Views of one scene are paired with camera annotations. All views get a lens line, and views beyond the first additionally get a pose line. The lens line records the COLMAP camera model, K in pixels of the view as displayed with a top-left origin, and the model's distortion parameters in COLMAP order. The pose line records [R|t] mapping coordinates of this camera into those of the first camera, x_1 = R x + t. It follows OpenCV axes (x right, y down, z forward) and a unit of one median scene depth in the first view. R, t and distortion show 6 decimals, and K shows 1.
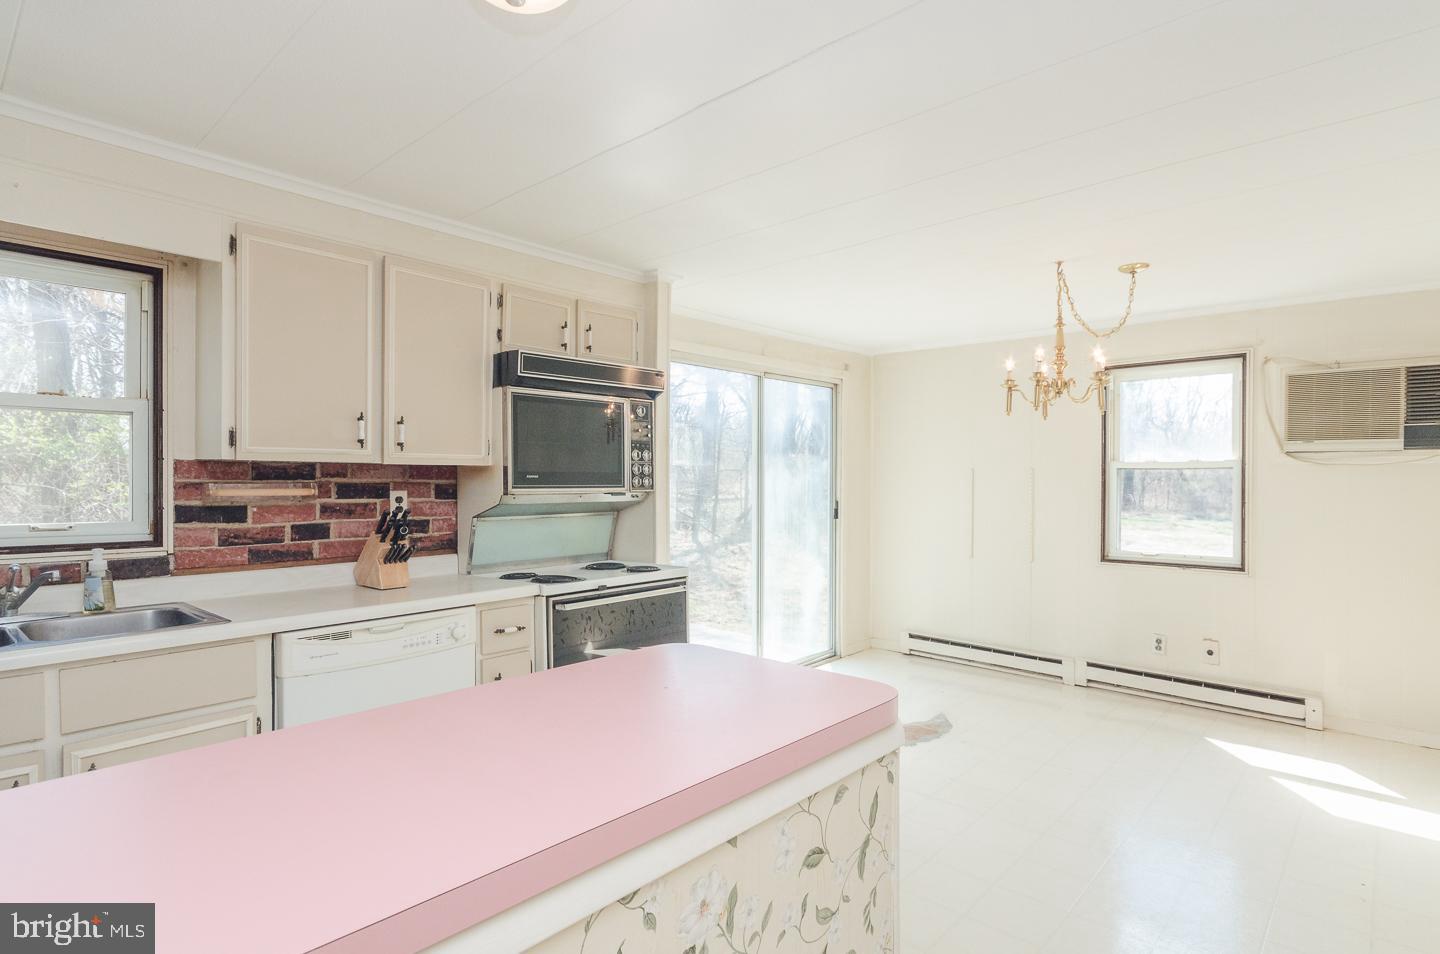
lens RADIAL K [[771.8, 0, 720.3], [0, 771.8, 484.3], [0, 0, 1]] dist [-0.003088, -0.000552]
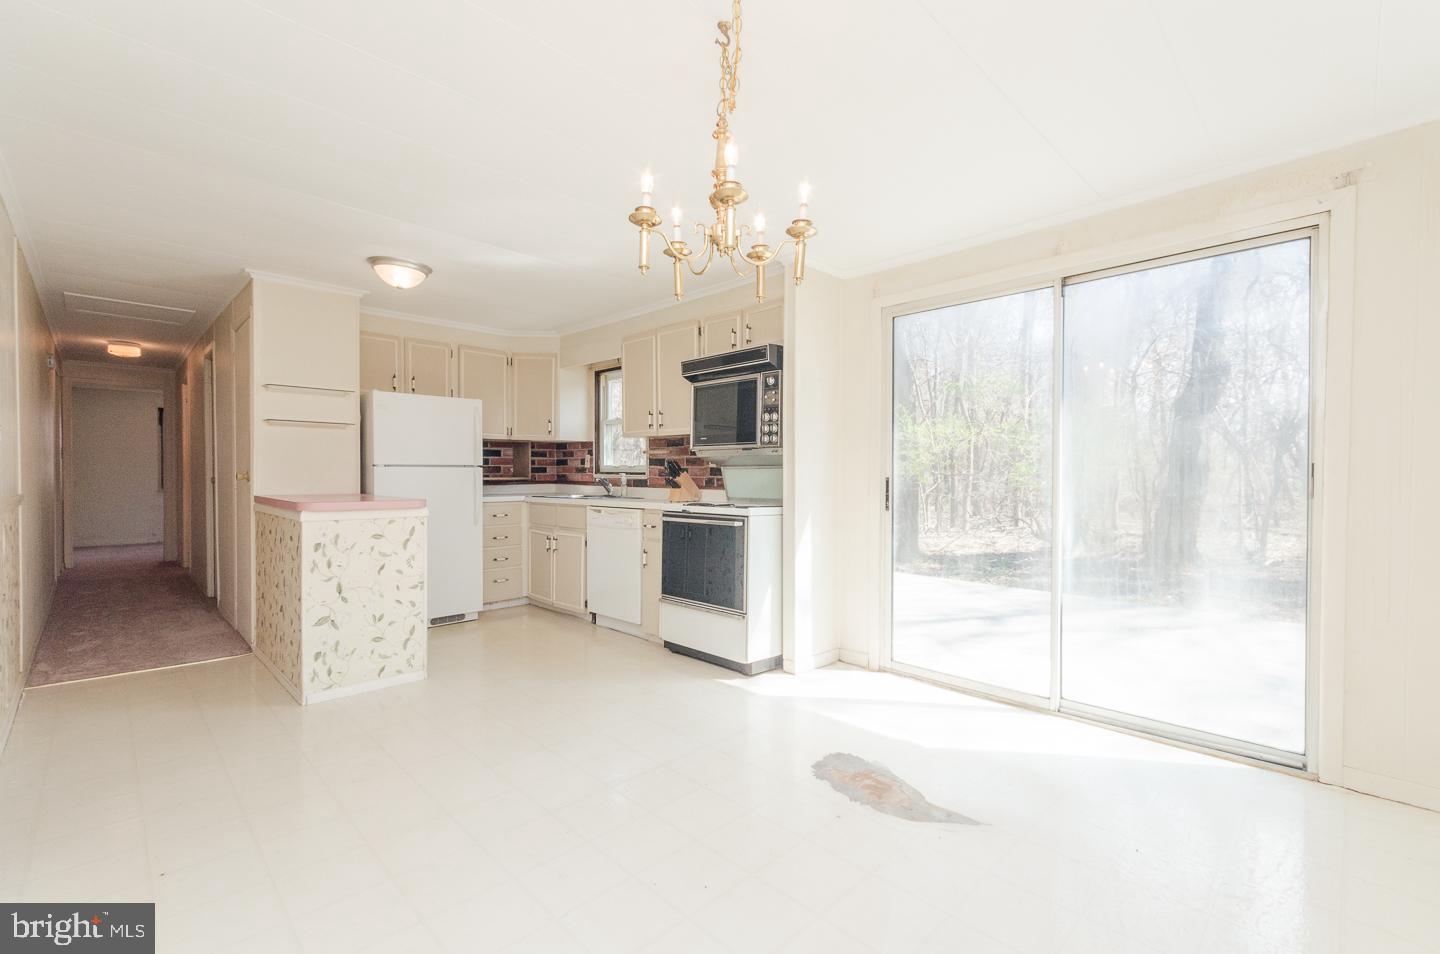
lens RADIAL K [[629.1, 0, 720.0], [0, 629.1, 477.0], [0, 0, 1]] dist [0.001213, 0.000121]
pose [[-0.066861, 0.006373, -0.997742, 0.891963], [-0.010996, 0.999914, 0.007124, 0.050684], [0.997702, 0.011447, -0.066785, 0.987746]]
